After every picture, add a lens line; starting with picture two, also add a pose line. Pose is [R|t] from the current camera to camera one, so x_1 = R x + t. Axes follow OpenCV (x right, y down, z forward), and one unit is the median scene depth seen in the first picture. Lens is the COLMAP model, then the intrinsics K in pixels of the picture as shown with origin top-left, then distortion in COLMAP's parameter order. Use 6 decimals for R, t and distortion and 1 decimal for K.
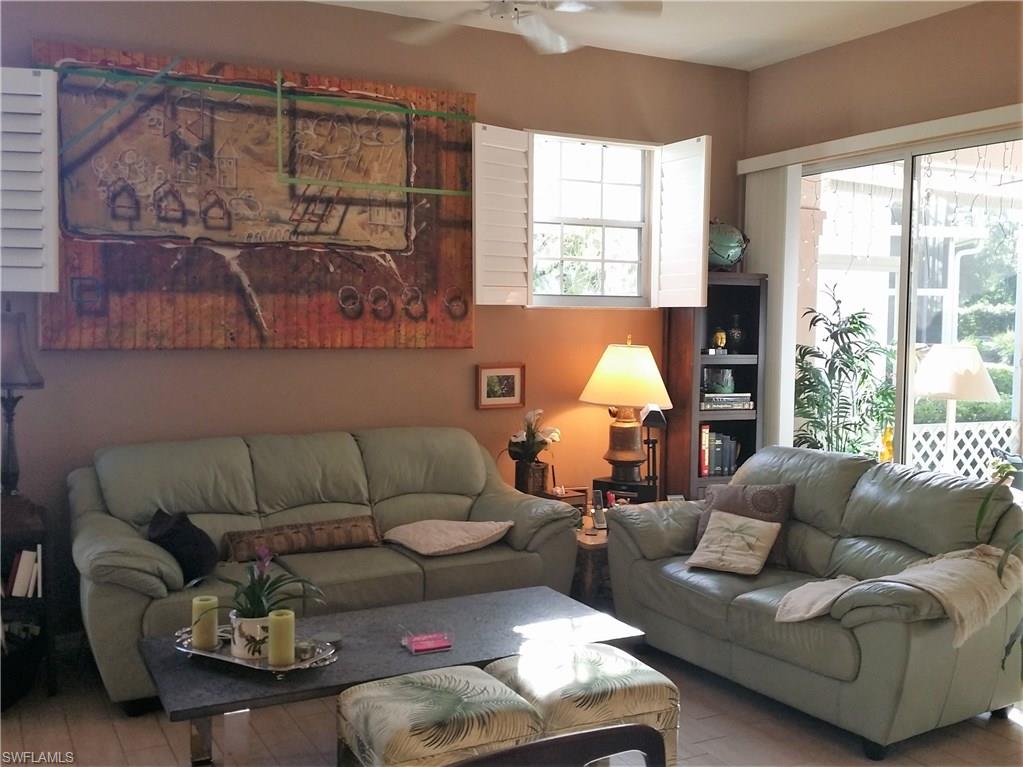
lens RADIAL K [[951.7, 0, 507.2], [0, 951.7, 378.2], [0, 0, 1]] dist [0.110523, -0.255444]
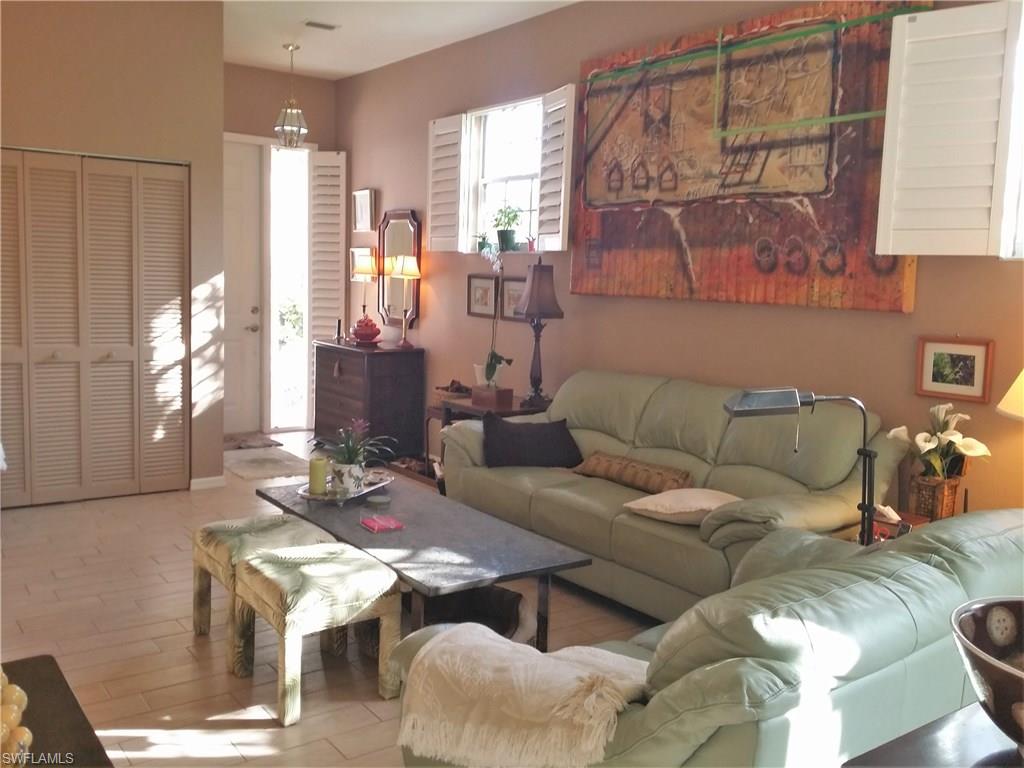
lens RADIAL K [[952.6, 0, 507.7], [0, 952.6, 378.7], [0, 0, 1]] dist [0.110523, -0.255444]
pose [[0.140374, 0.103256, -0.984700, 0.751650], [-0.095395, 0.991331, 0.090353, -0.020321], [0.985492, 0.081252, 0.149007, 0.634834]]
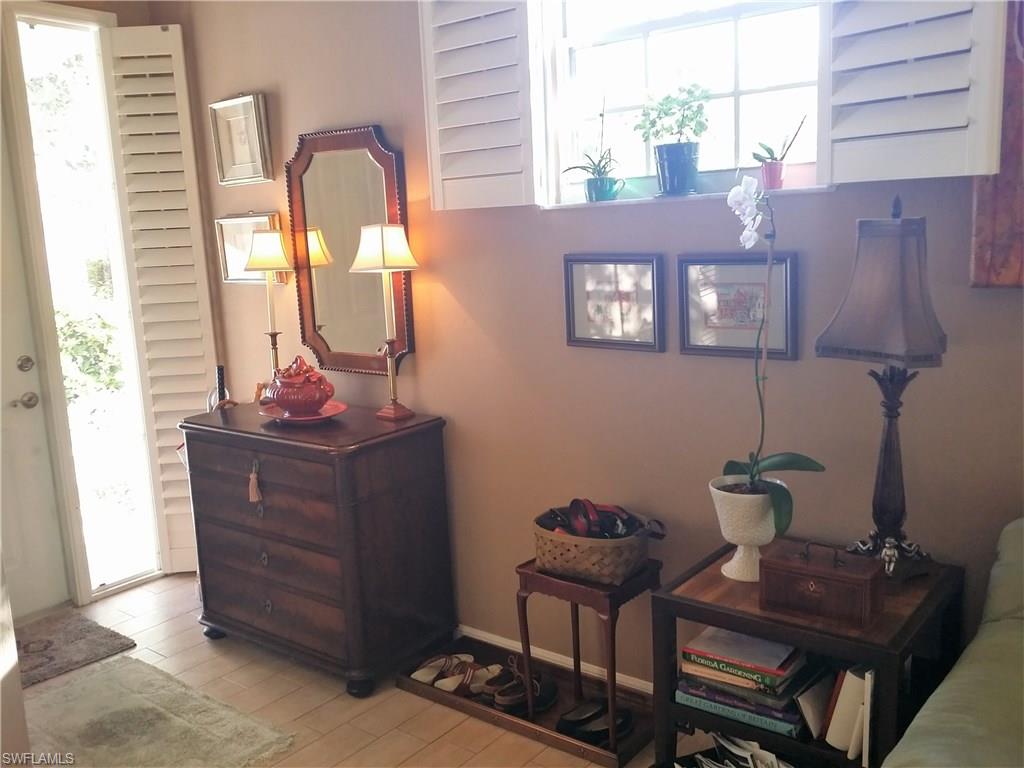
lens RADIAL K [[933.2, 0, 512.0], [0, 933.2, 384.0], [0, 0, 1]] dist [0.085475, -0.216876]
pose [[0.407271, 0.127413, -0.904376, -0.097387], [-0.005674, 0.990555, 0.136999, -0.039970], [0.913290, -0.050664, 0.404148, 0.491161]]
